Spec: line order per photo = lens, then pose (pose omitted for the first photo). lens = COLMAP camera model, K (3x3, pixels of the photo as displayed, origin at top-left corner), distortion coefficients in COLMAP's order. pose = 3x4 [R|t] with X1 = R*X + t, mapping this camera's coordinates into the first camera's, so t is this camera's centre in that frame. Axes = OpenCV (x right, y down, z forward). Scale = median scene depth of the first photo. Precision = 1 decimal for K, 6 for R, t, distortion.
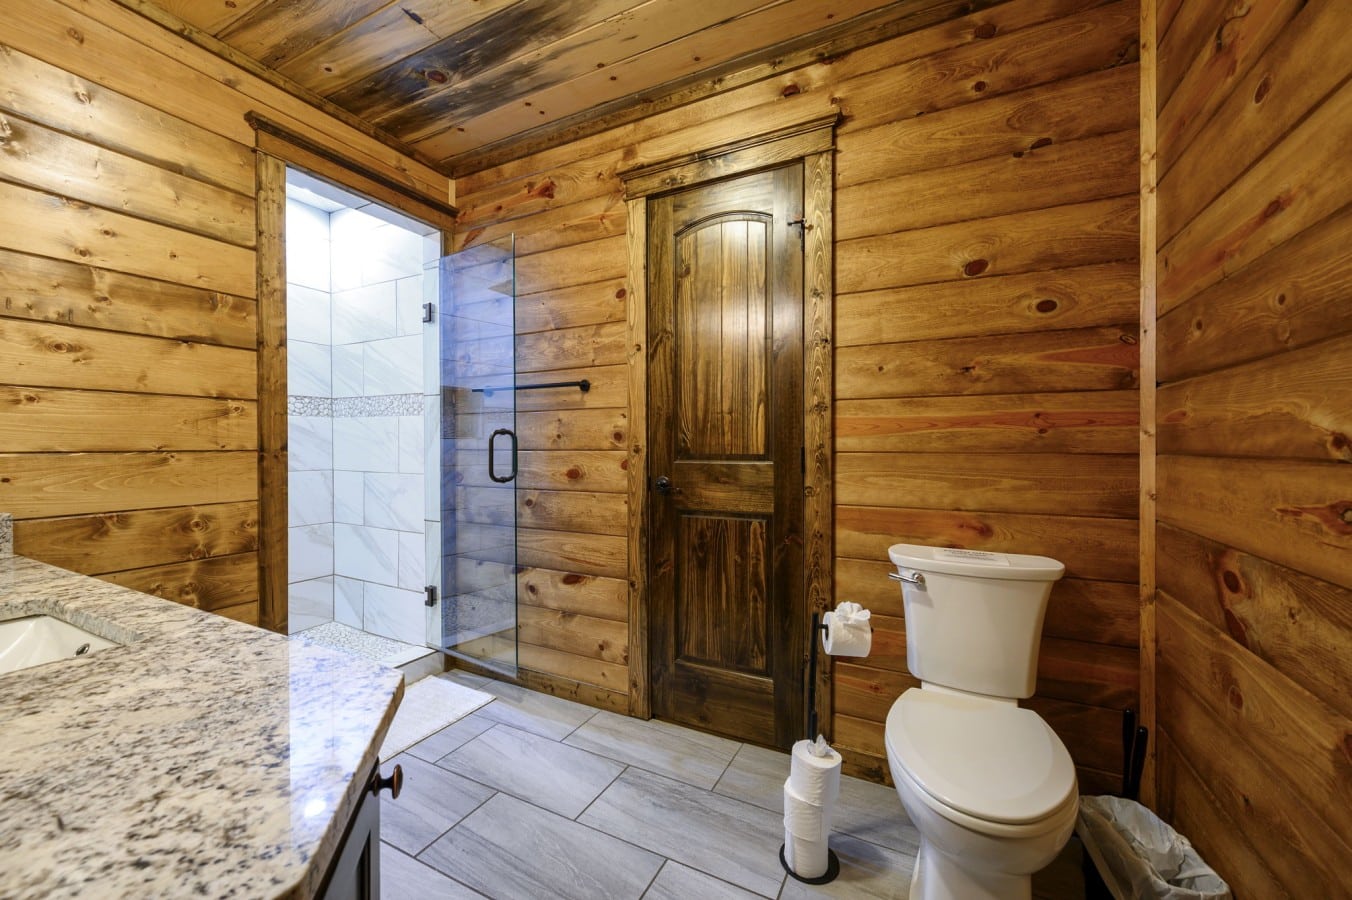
lens RADIAL K [[529.4, 0, 676.8], [0, 529.4, 445.9], [0, 0, 1]] dist [0.000373, 0.000413]
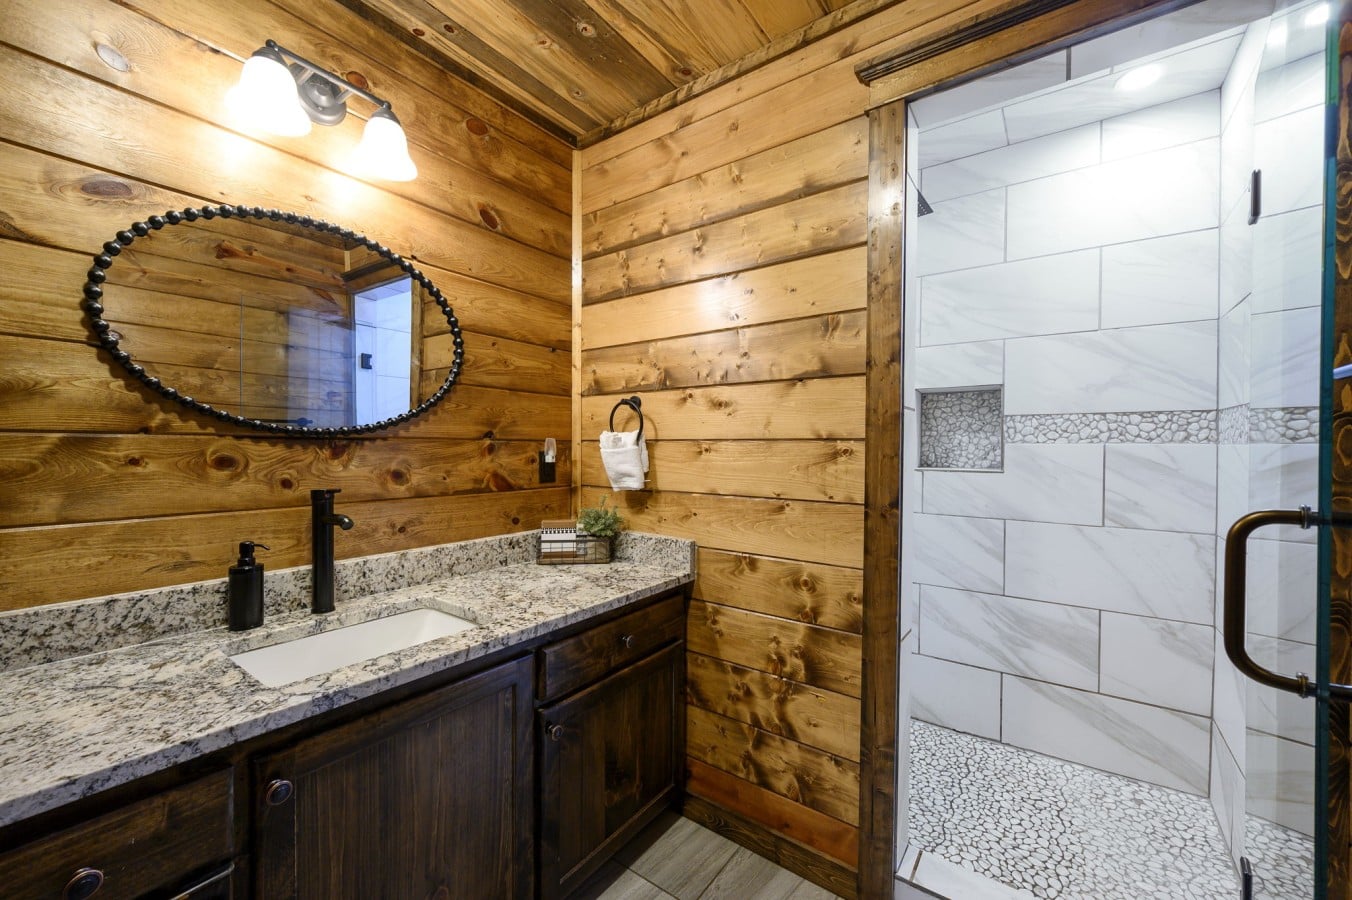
lens RADIAL K [[529.4, 0, 677.7], [0, 529.4, 449.5], [0, 0, 1]] dist [0.000373, 0.000413]
pose [[-0.154774, 0.004661, -0.987939, 0.004299], [-0.010964, 0.999919, 0.006435, -0.079302], [0.987889, 0.011827, -0.154710, 0.916896]]
